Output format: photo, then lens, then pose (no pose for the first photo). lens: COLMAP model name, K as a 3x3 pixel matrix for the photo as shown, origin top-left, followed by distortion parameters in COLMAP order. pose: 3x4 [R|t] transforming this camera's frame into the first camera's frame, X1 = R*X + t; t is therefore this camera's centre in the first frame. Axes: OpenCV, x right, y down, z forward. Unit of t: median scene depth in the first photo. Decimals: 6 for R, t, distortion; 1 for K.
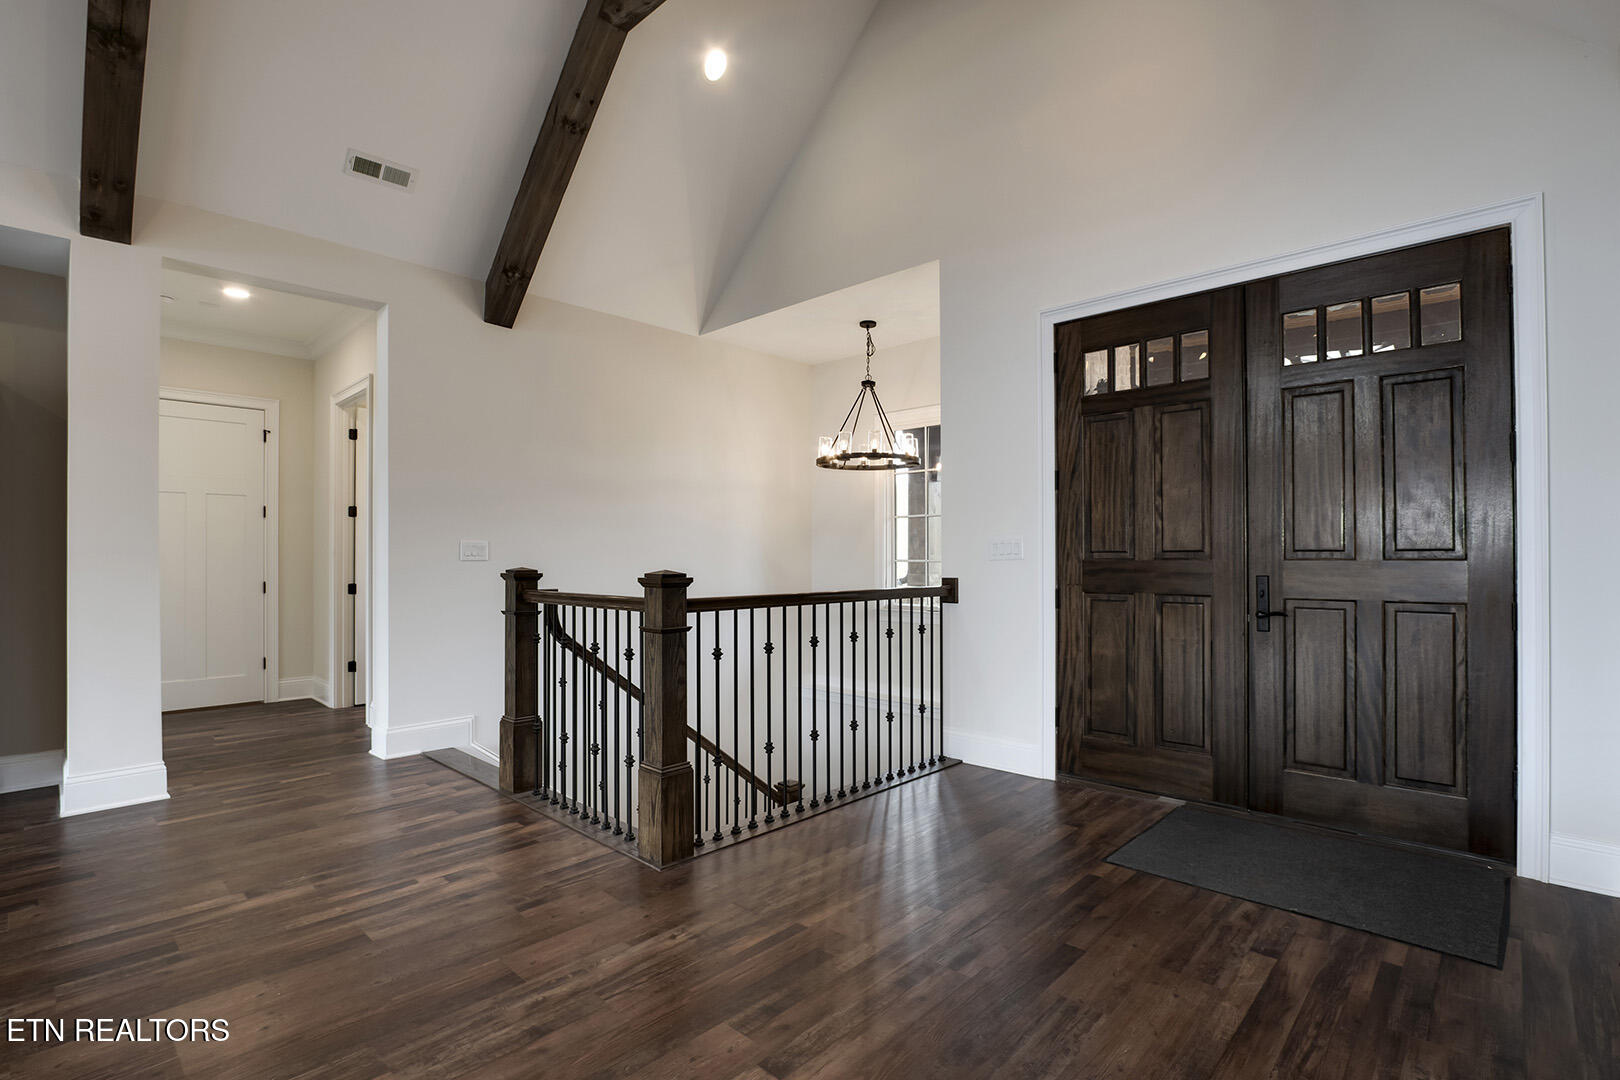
lens RADIAL K [[753.3, 0, 815.5], [0, 753.3, 545.9], [0, 0, 1]] dist [-0.018993, 0.001429]
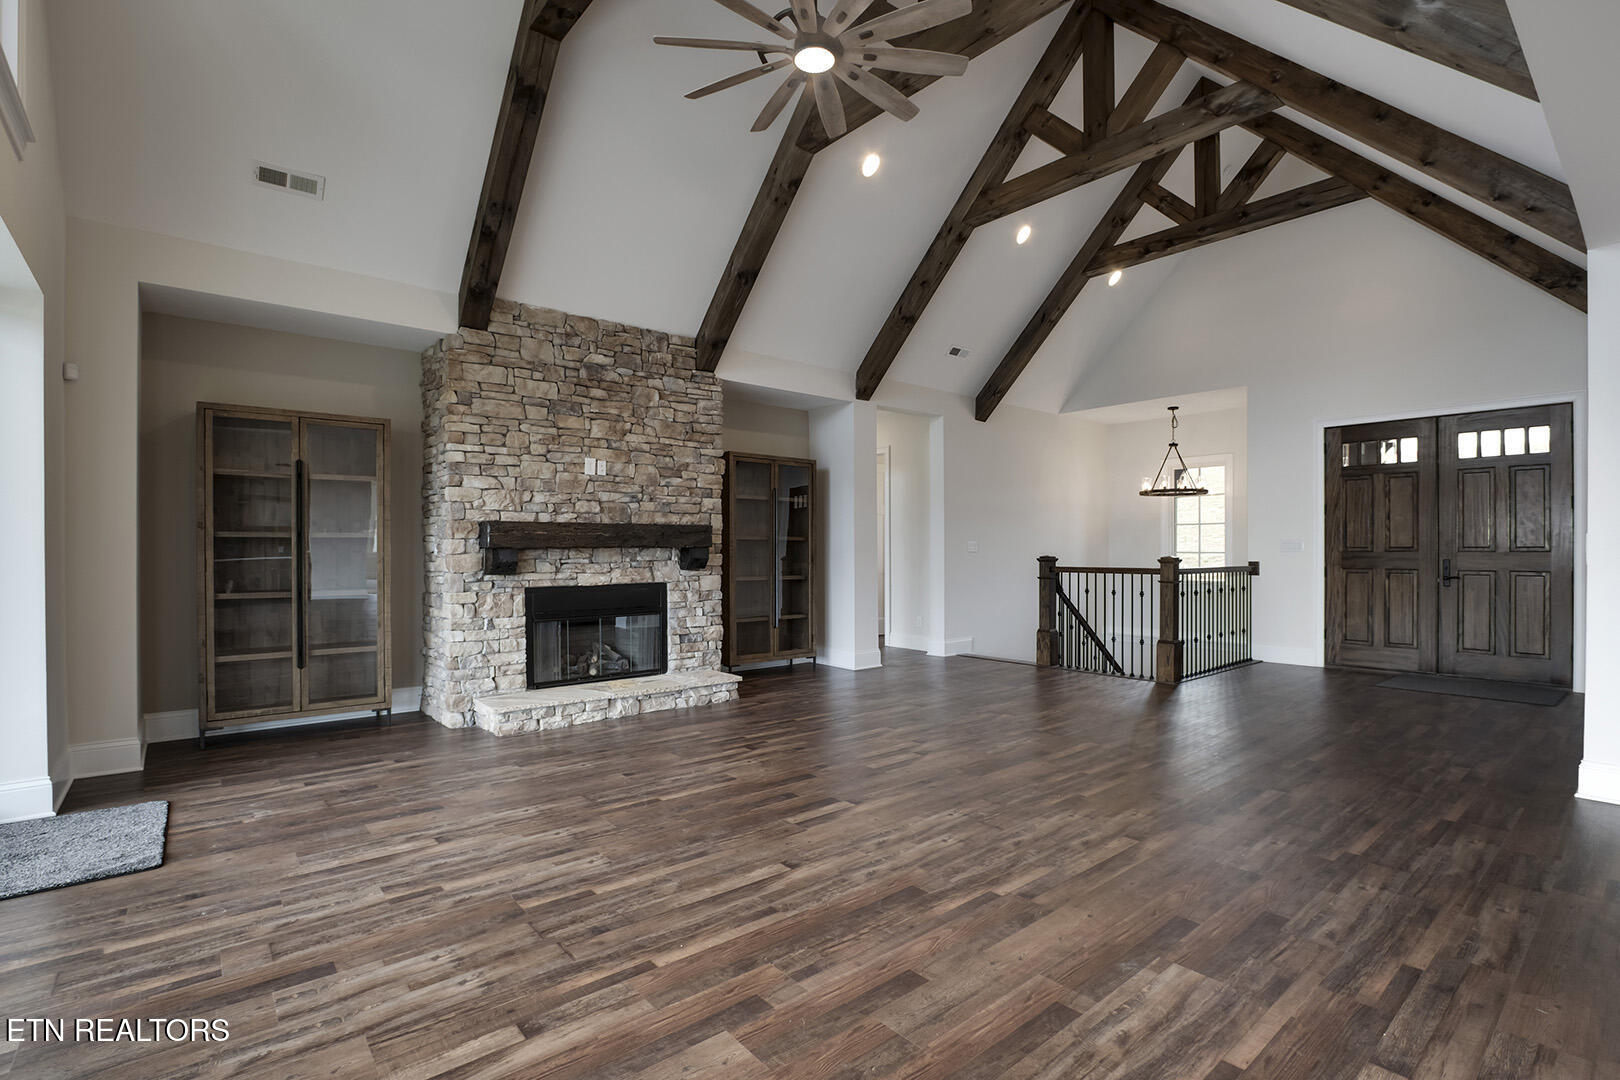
lens RADIAL K [[753.3, 0, 814.3], [0, 753.3, 547.2], [0, 0, 1]] dist [-0.018993, 0.001429]
pose [[0.993794, 0.001073, -0.111232, -0.865982], [0.000108, 0.999944, 0.010616, -0.015717], [0.111237, -0.010562, 0.993738, -1.175698]]
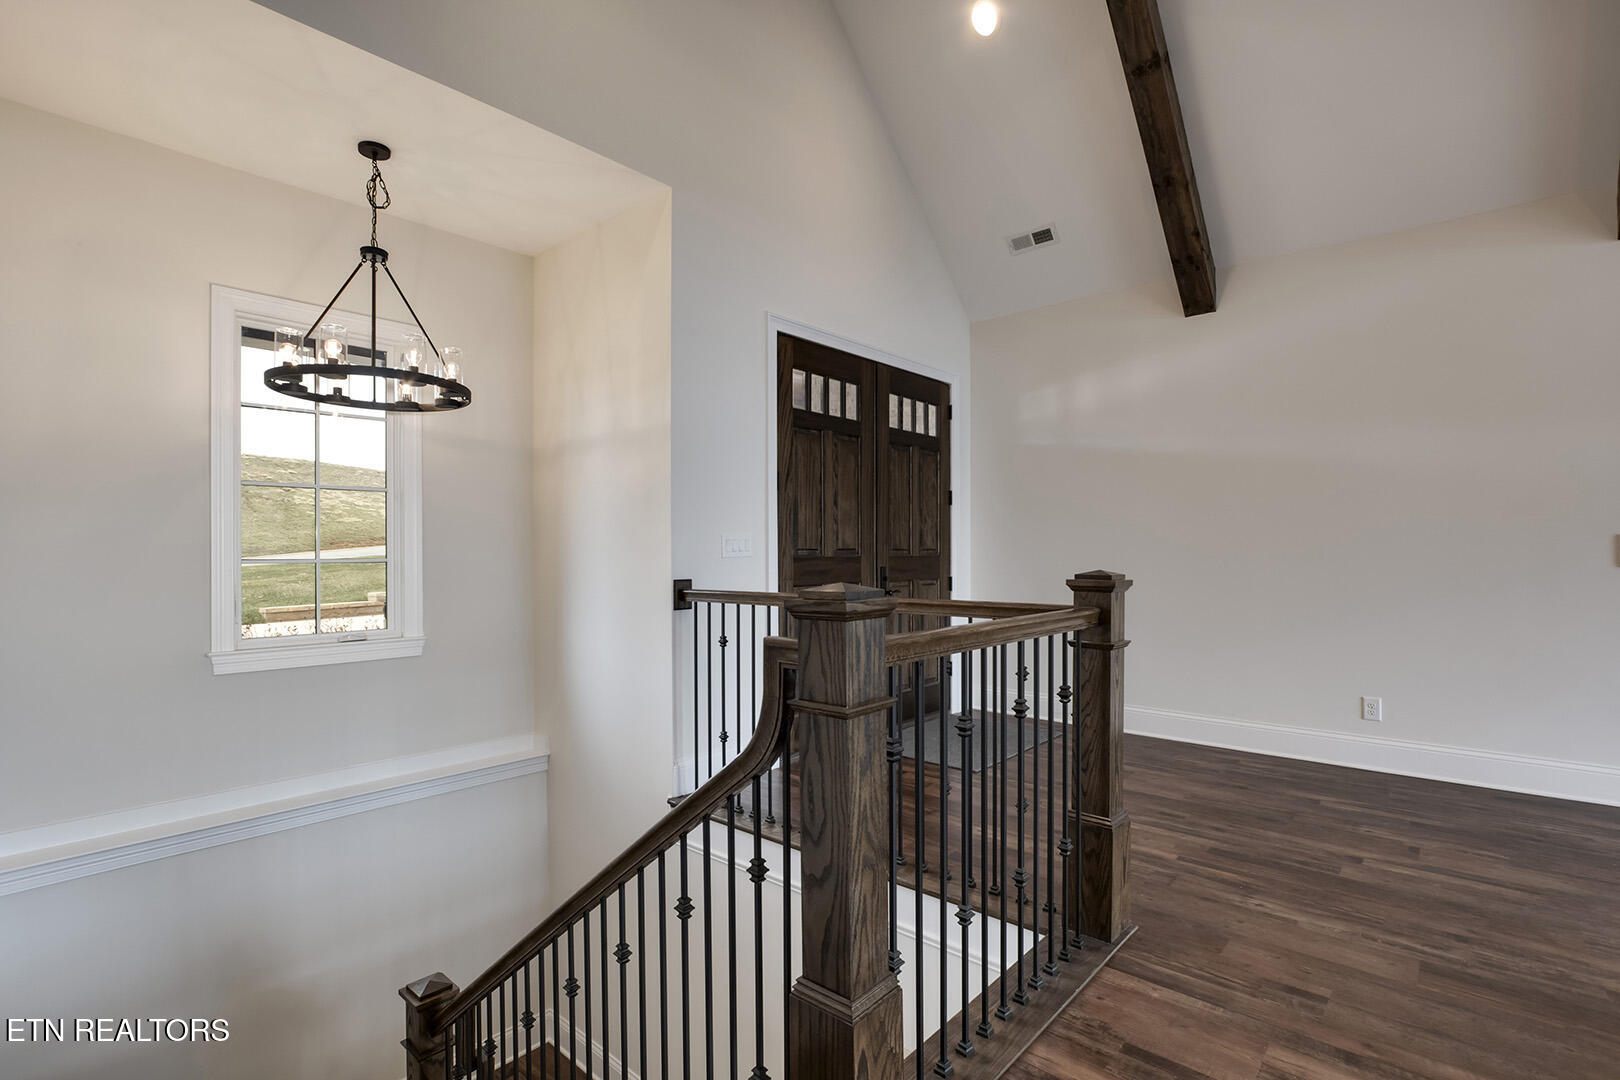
lens RADIAL K [[753.3, 0, 819.7], [0, 753.3, 548.4], [0, 0, 1]] dist [-0.018993, 0.001429]
pose [[-0.026478, 0.009310, 0.999606, -0.832383], [-0.008220, 0.999921, -0.009531, 0.018838], [-0.999616, -0.008469, -0.026399, 1.111713]]
